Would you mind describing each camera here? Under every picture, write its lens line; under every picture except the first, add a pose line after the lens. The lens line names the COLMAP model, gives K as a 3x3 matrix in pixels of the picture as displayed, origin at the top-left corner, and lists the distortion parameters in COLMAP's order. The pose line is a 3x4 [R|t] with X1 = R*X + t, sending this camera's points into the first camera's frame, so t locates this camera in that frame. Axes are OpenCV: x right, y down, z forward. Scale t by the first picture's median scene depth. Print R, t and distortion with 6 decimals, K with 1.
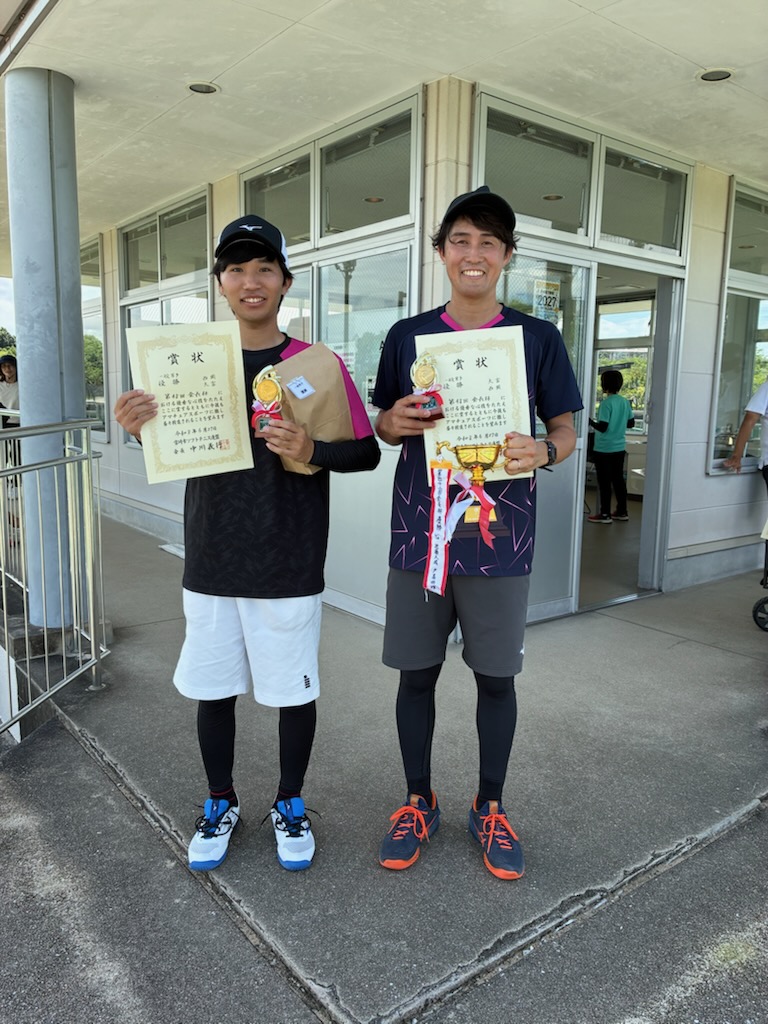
lens RADIAL K [[774.7, 0, 385.4], [0, 774.7, 506.8], [0, 0, 1]] dist [0.082565, -0.106143]
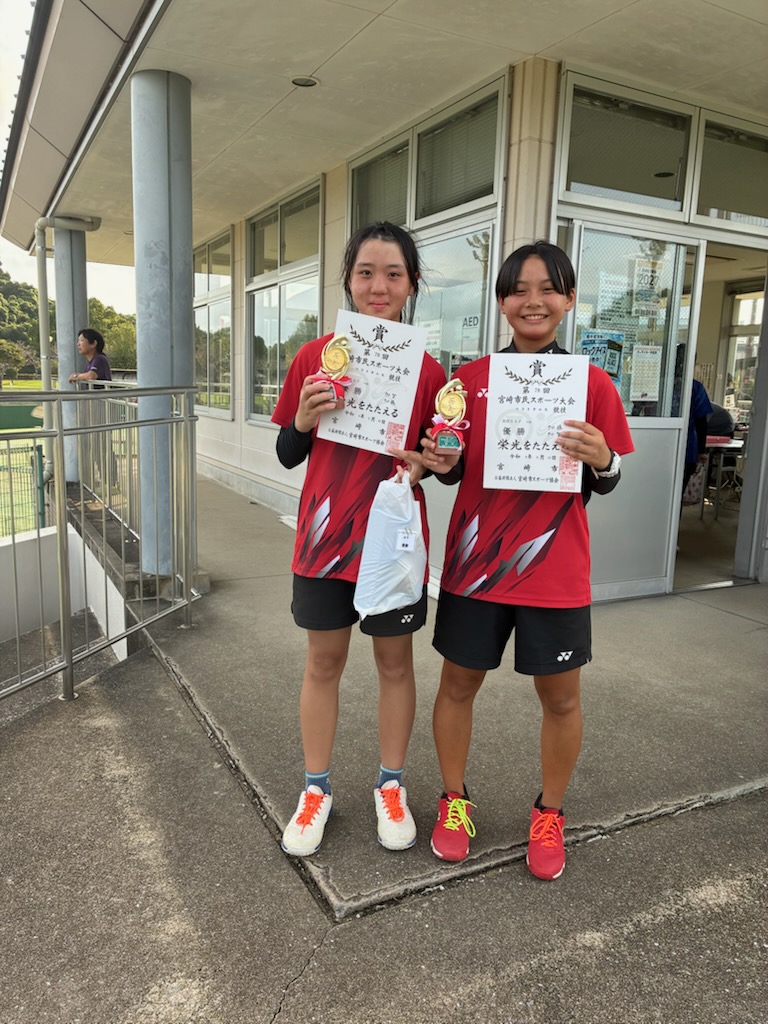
lens RADIAL K [[776.1, 0, 384.0], [0, 776.1, 512.0], [0, 0, 1]] dist [0.053984, -0.061557]
pose [[0.983770, 0.042596, -0.174303, 0.089827], [-0.039747, 0.999013, 0.019805, 0.031299], [0.174975, -0.012556, 0.984493, -0.046072]]
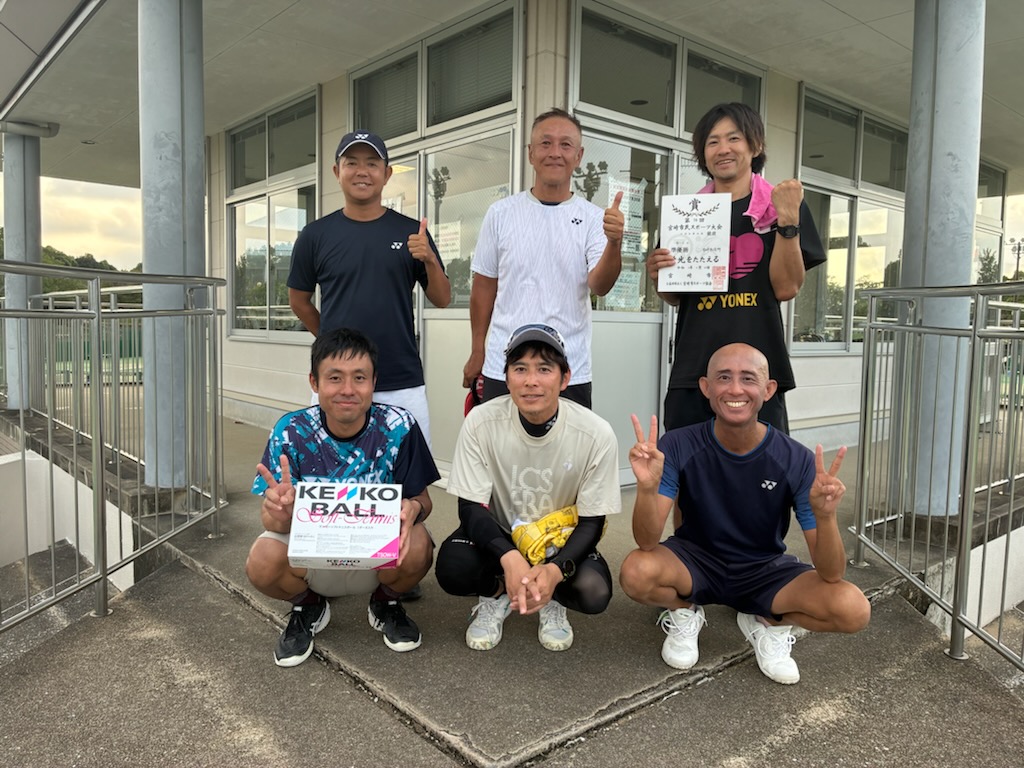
lens RADIAL K [[774.9, 0, 507.6], [0, 774.9, 376.4], [0, 0, 1]] dist [0.059542, -0.068443]
pose [[0.999008, -0.002576, 0.044467, -0.025465], [0.005720, 0.997479, -0.070725, 0.088686], [-0.044173, 0.070909, 0.996504, -0.057641]]
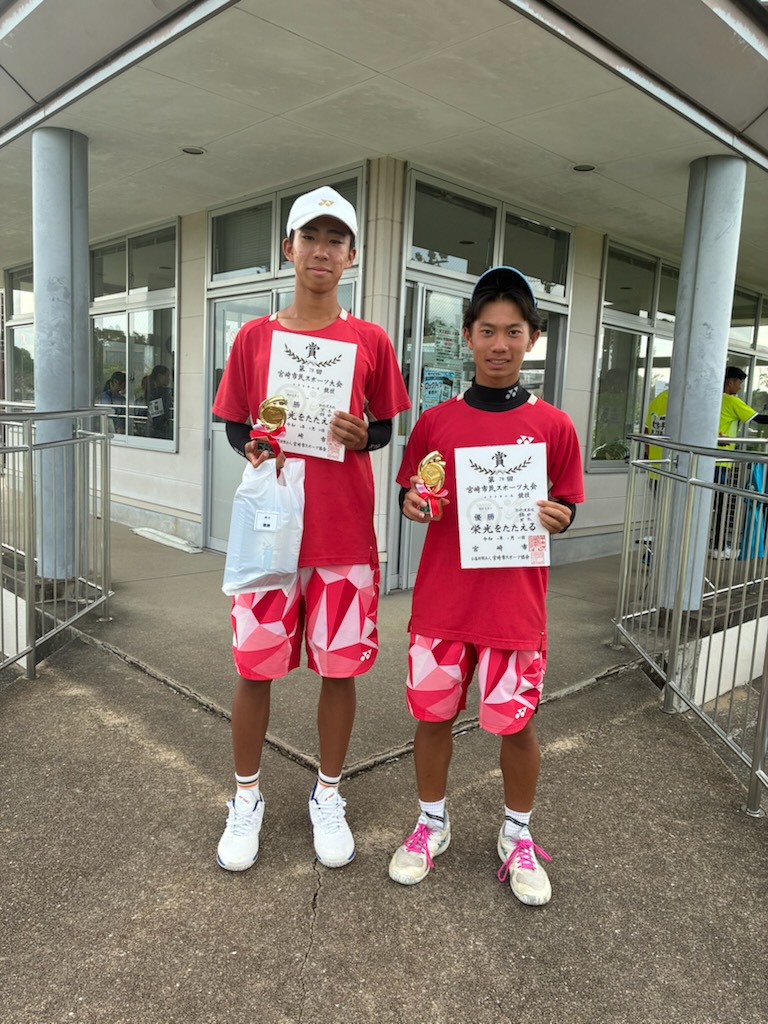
lens RADIAL K [[776.1, 0, 384.0], [0, 776.1, 512.0], [0, 0, 1]] dist [0.053984, -0.061557]
pose [[0.994674, 0.015342, 0.101926, -0.047208], [-0.014111, 0.999819, -0.012795, 0.061510], [-0.102104, 0.011288, 0.994710, -0.283878]]
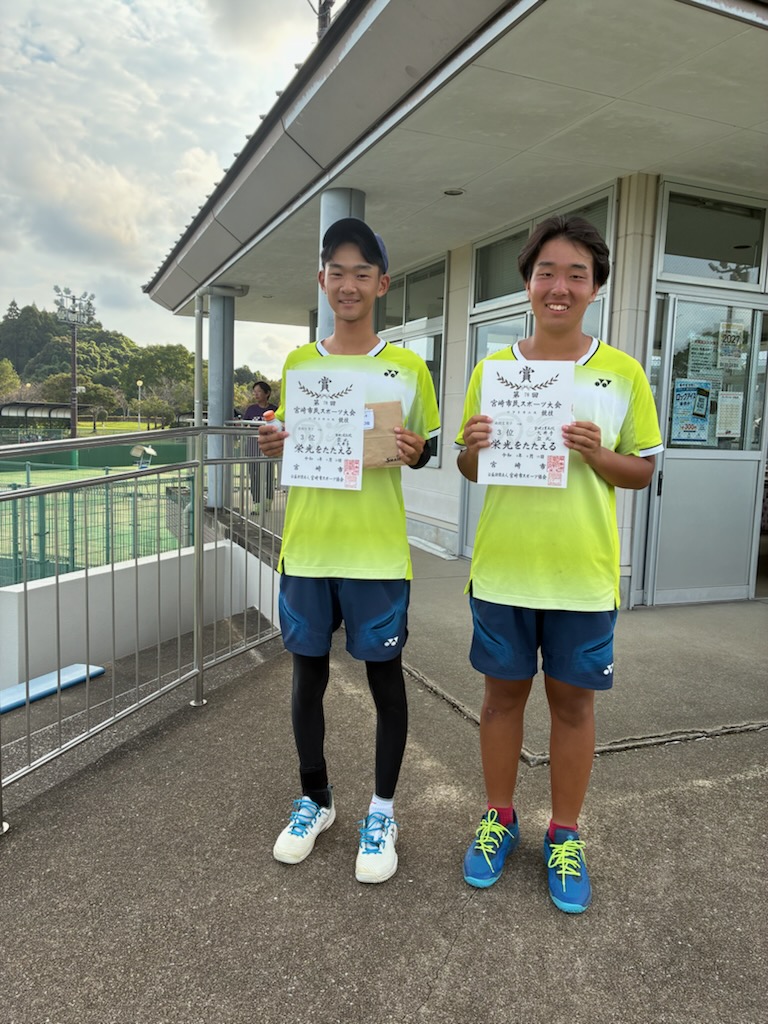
lens RADIAL K [[774.9, 0, 384.3], [0, 774.9, 507.7], [0, 0, 1]] dist [0.059542, -0.068443]
pose [[0.964822, 0.041399, -0.259626, 0.033616], [-0.051790, 0.998102, -0.033309, 0.081273], [0.257754, 0.045583, 0.965135, -0.351211]]
